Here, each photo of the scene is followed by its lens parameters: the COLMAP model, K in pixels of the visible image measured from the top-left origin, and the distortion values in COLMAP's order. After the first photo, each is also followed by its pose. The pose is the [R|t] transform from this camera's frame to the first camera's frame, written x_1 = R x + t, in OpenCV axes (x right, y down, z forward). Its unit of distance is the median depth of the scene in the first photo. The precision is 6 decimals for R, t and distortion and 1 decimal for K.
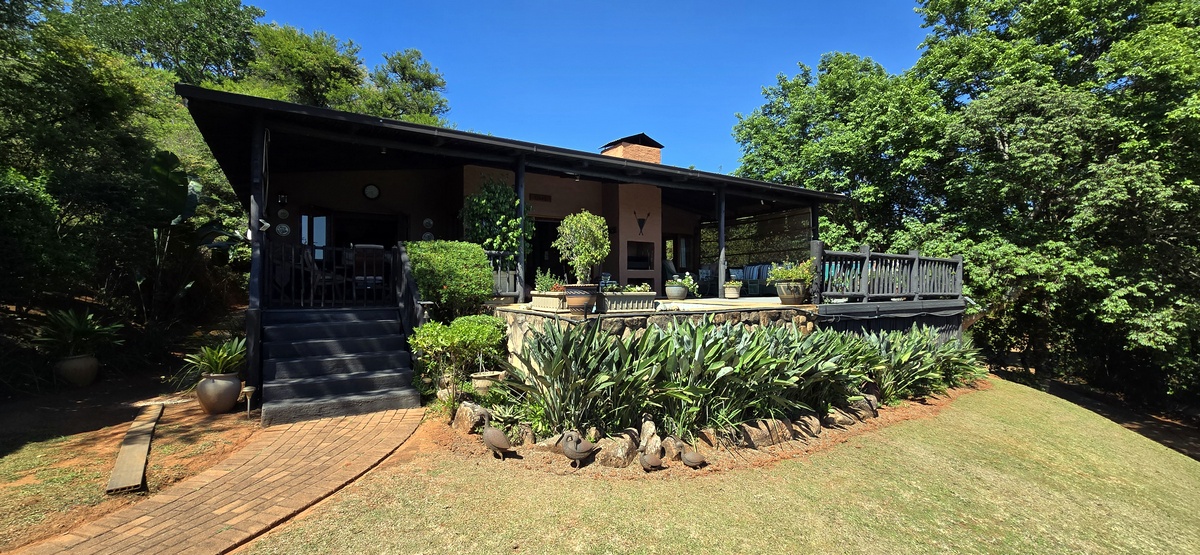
lens RADIAL K [[492.4, 0, 605.8], [0, 492.4, 281.1], [0, 0, 1]] dist [-0.010732, 0.003553]
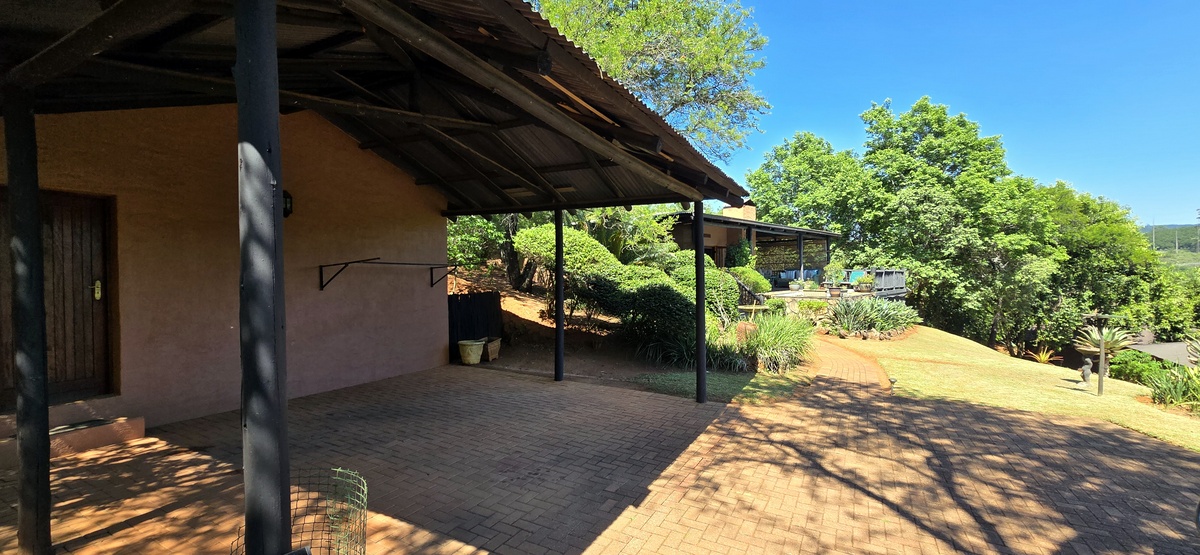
lens RADIAL K [[492.4, 0, 612.1], [0, 492.4, 277.9], [0, 0, 1]] dist [-0.010732, 0.003553]
pose [[0.967630, -0.008202, 0.252242, -0.991074], [0.004253, 0.999860, 0.016199, -0.047369], [-0.252339, -0.014602, 0.967529, -0.713742]]
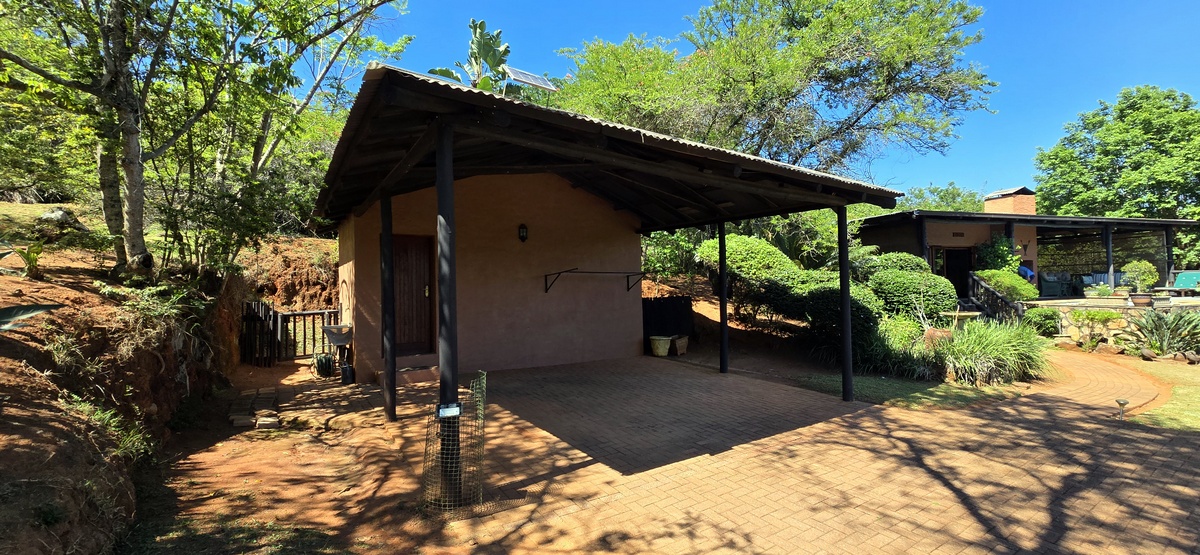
lens RADIAL K [[492.4, 0, 605.4], [0, 492.4, 276.4], [0, 0, 1]] dist [-0.010732, 0.003553]
pose [[0.967409, -0.021545, -0.252301, -0.877616], [0.018299, 0.999717, -0.015203, -0.037318], [0.252557, 0.010090, 0.967529, -0.827515]]
